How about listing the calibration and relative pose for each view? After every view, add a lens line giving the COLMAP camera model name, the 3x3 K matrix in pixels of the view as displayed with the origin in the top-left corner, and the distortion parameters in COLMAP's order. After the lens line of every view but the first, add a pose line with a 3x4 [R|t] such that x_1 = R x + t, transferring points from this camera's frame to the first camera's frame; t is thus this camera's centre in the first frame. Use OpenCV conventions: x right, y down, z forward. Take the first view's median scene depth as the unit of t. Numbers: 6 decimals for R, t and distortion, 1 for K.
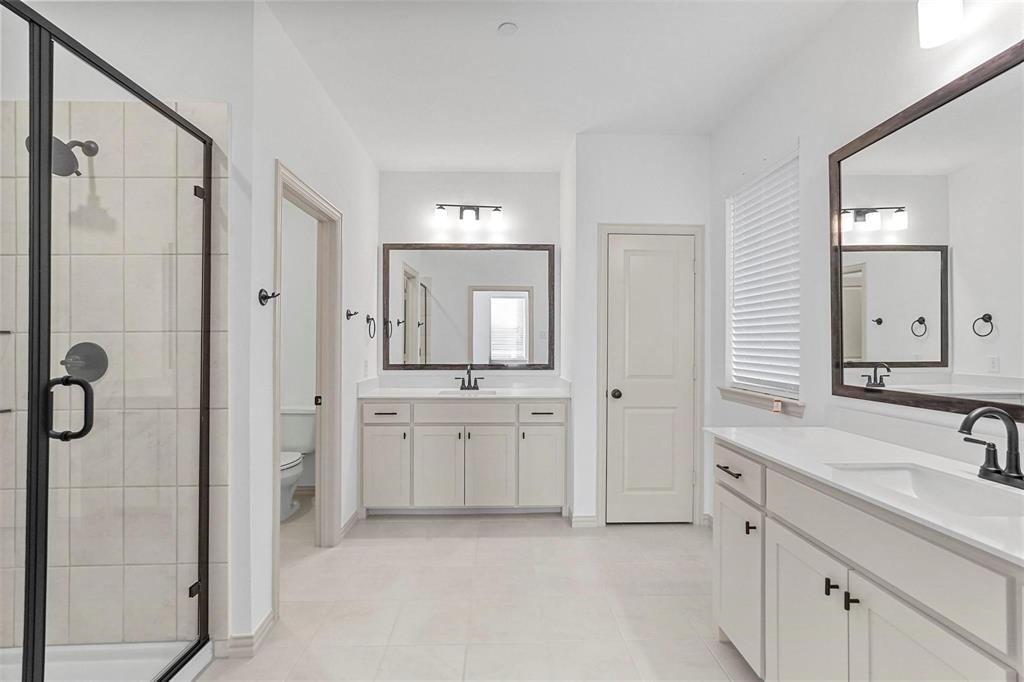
lens RADIAL K [[454.2, 0, 512.0], [0, 454.2, 341.0], [0, 0, 1]] dist [-0.000682, 0.000072]
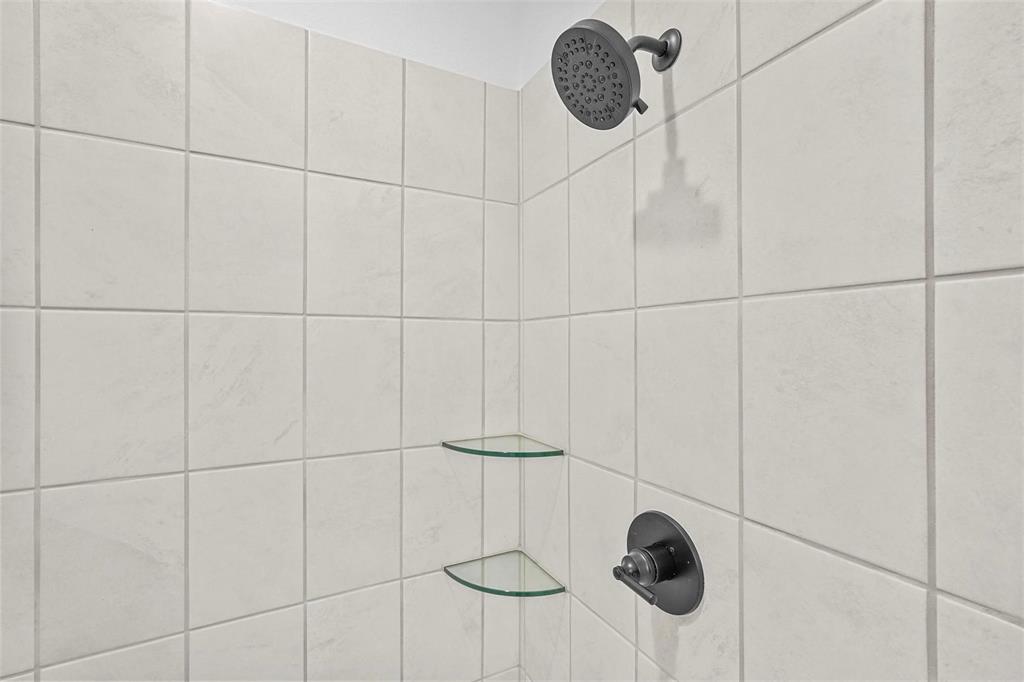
lens RADIAL K [[466.9, 0, 512.0], [0, 466.9, 341.0], [0, 0, 1]] dist [-0.016342, -0.000051]
pose [[0.450369, -0.003800, -0.892834, -0.613475], [0.003079, 0.999992, -0.002703, -0.156265], [0.892837, -0.001531, 0.450377, 0.680307]]
